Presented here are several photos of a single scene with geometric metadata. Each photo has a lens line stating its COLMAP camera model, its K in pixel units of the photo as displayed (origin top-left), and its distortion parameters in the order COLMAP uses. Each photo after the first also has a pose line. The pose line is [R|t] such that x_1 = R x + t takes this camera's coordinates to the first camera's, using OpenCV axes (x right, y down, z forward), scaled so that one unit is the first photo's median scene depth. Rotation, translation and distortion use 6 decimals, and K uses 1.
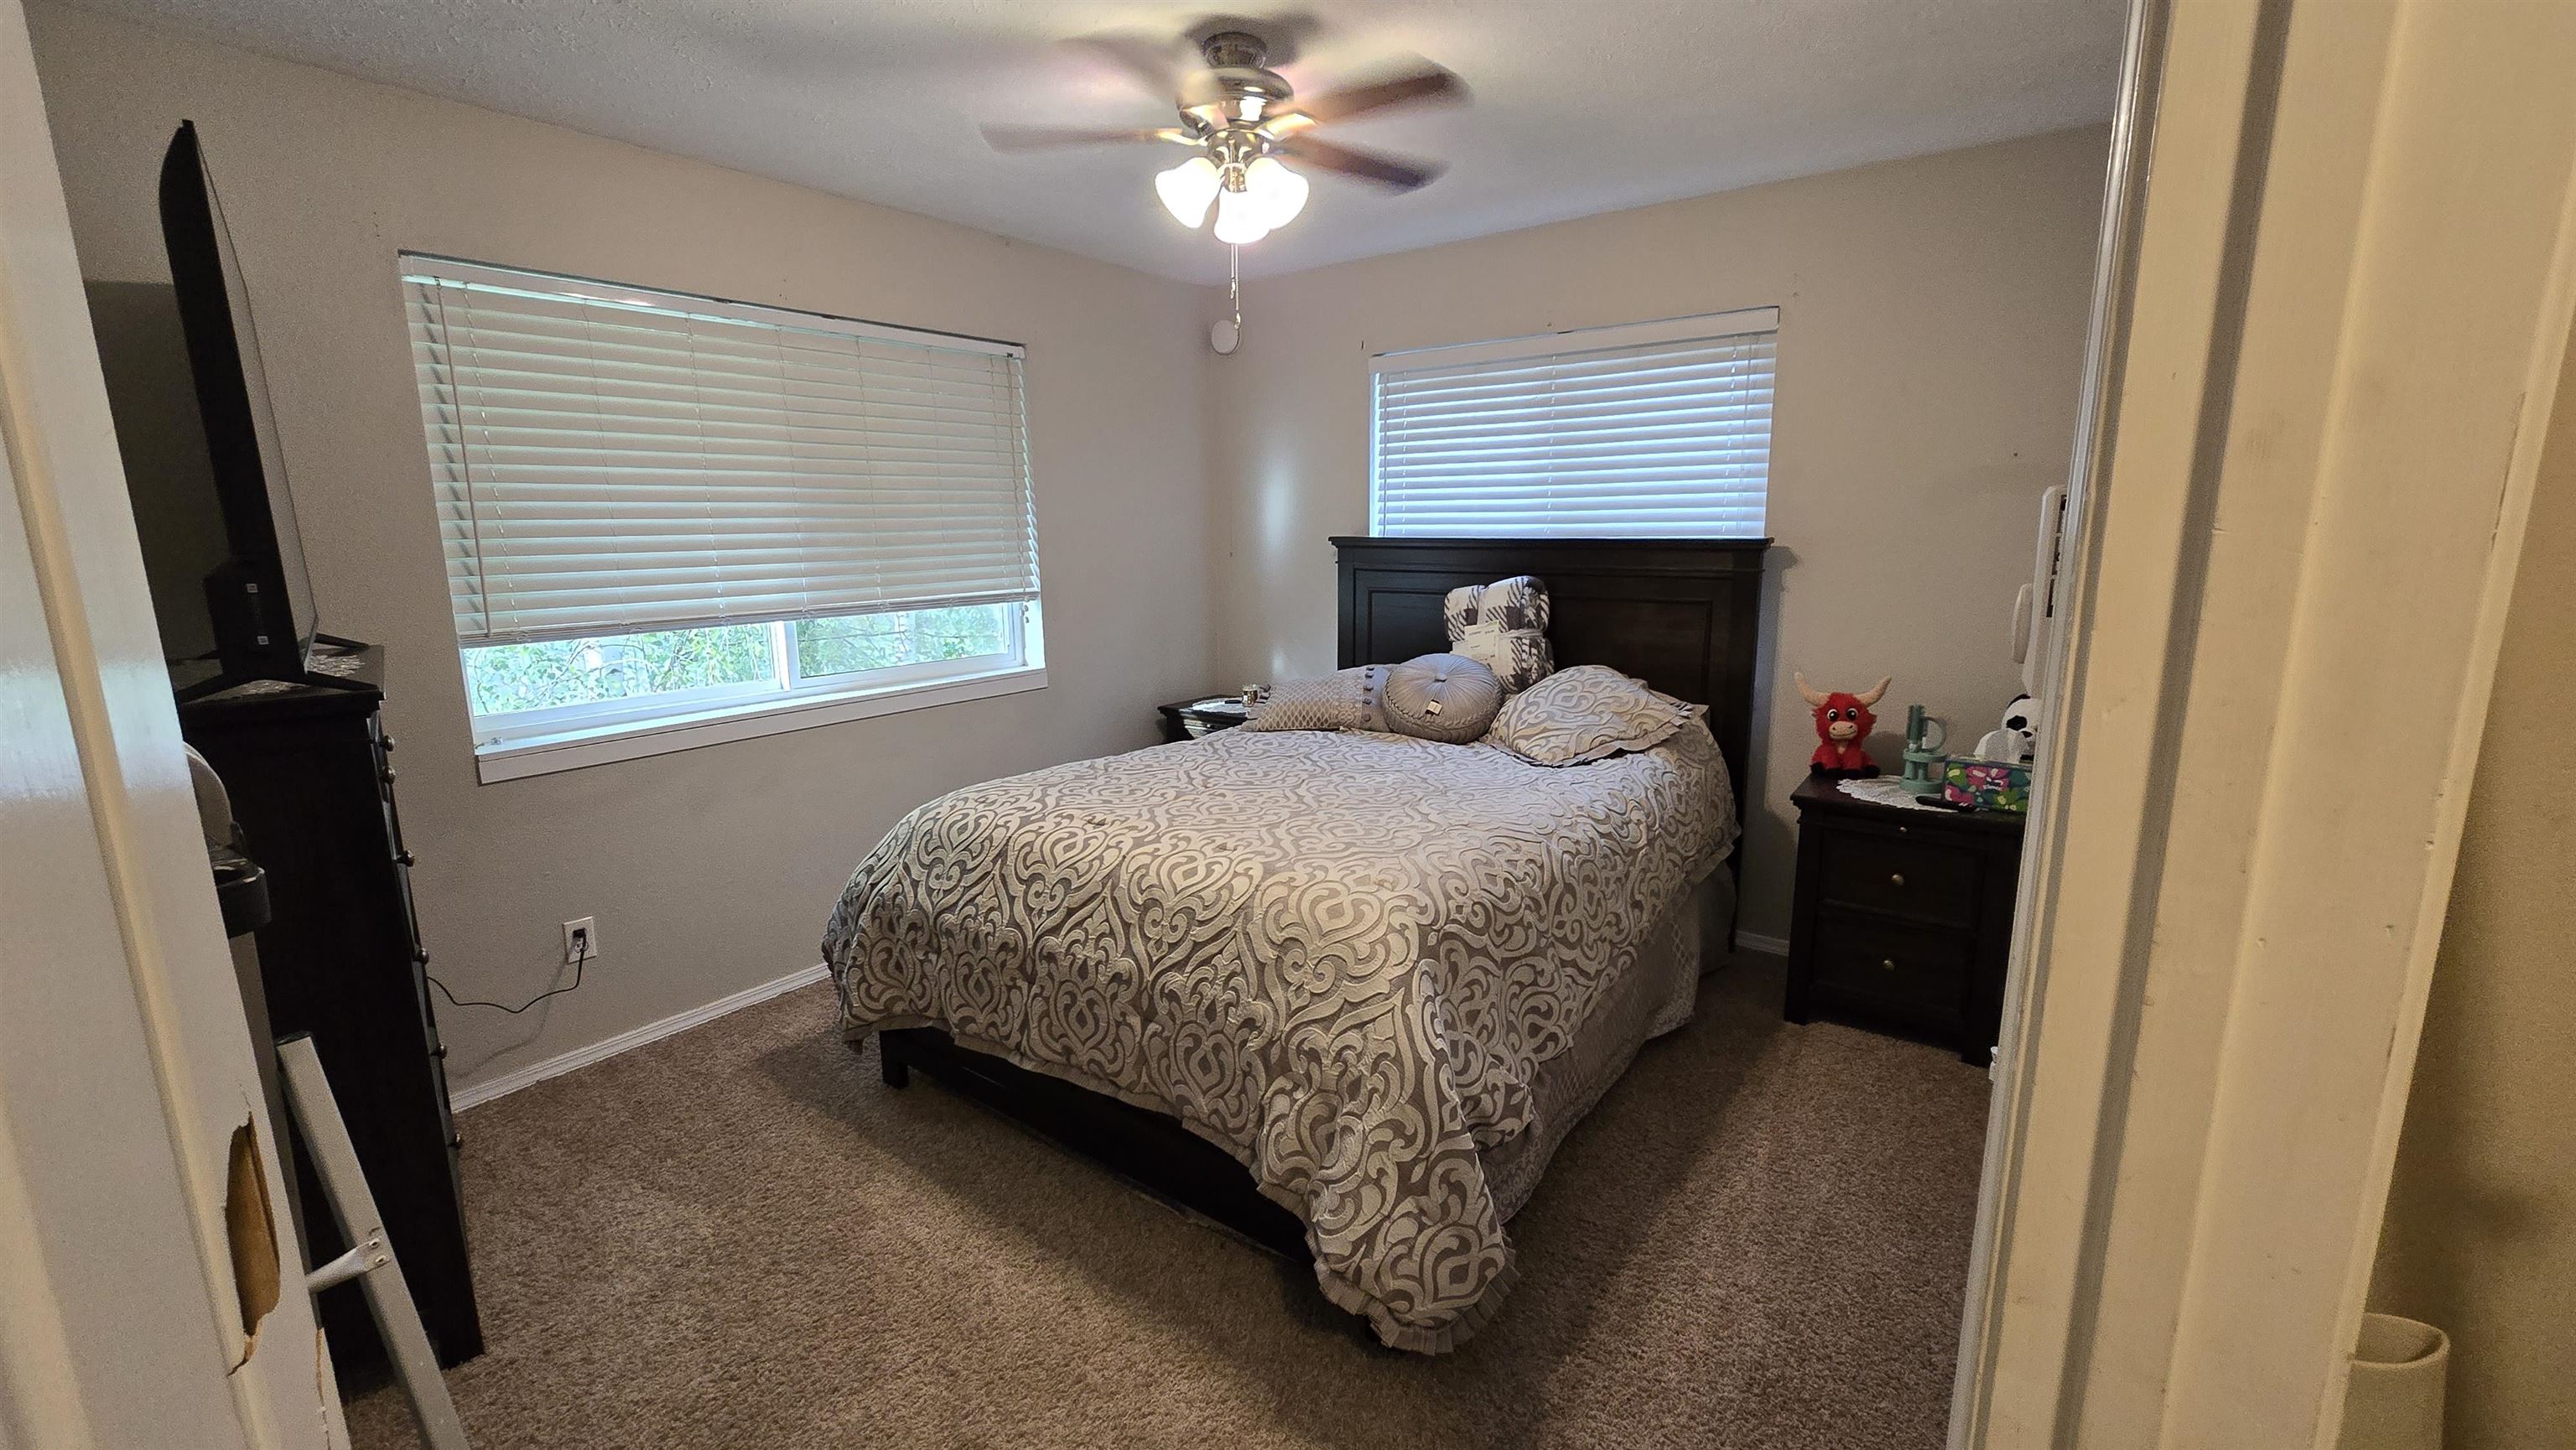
lens RADIAL K [[1057.3, 0, 1299.5], [0, 1057.3, 727.0], [0, 0, 1]] dist [-0.008338, 0.002395]
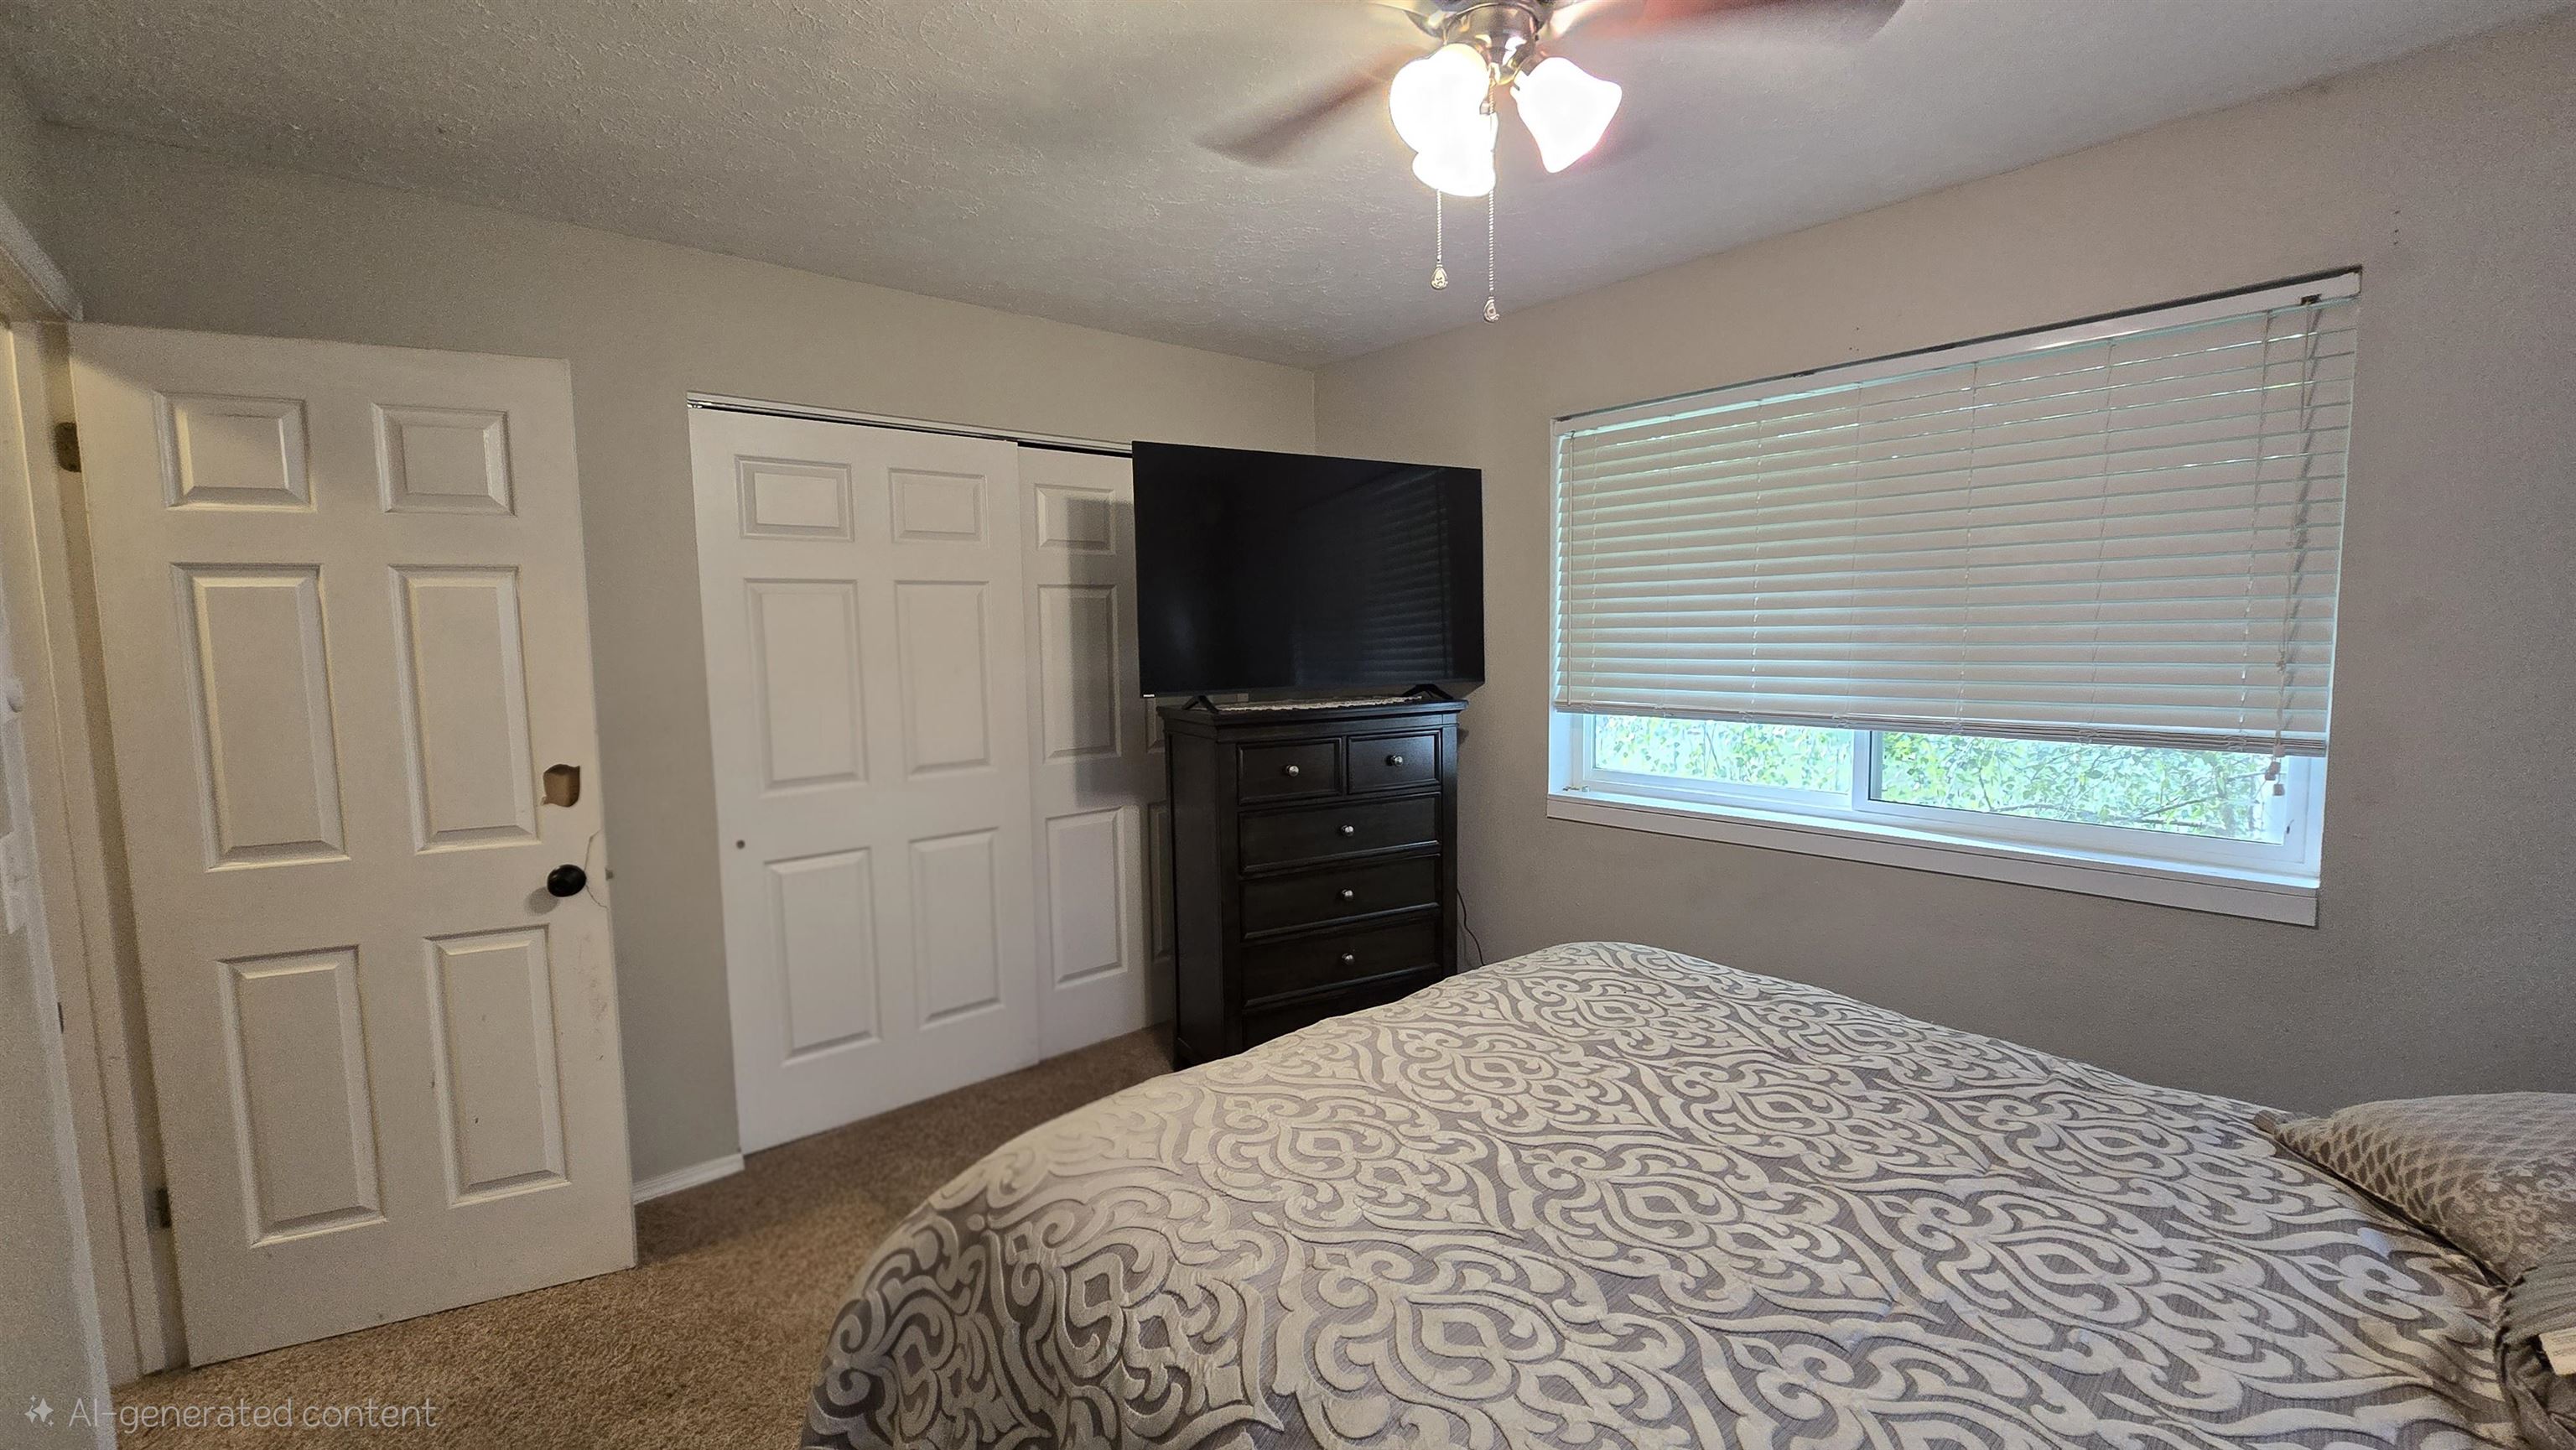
lens RADIAL K [[1057.3, 0, 1301.2], [0, 1057.3, 723.7], [0, 0, 1]] dist [-0.008338, 0.002395]
pose [[-0.204279, 0.102790, -0.973501, 0.430063], [-0.170925, 0.975449, 0.138863, -0.150396], [0.963875, 0.194763, -0.181694, 0.751359]]
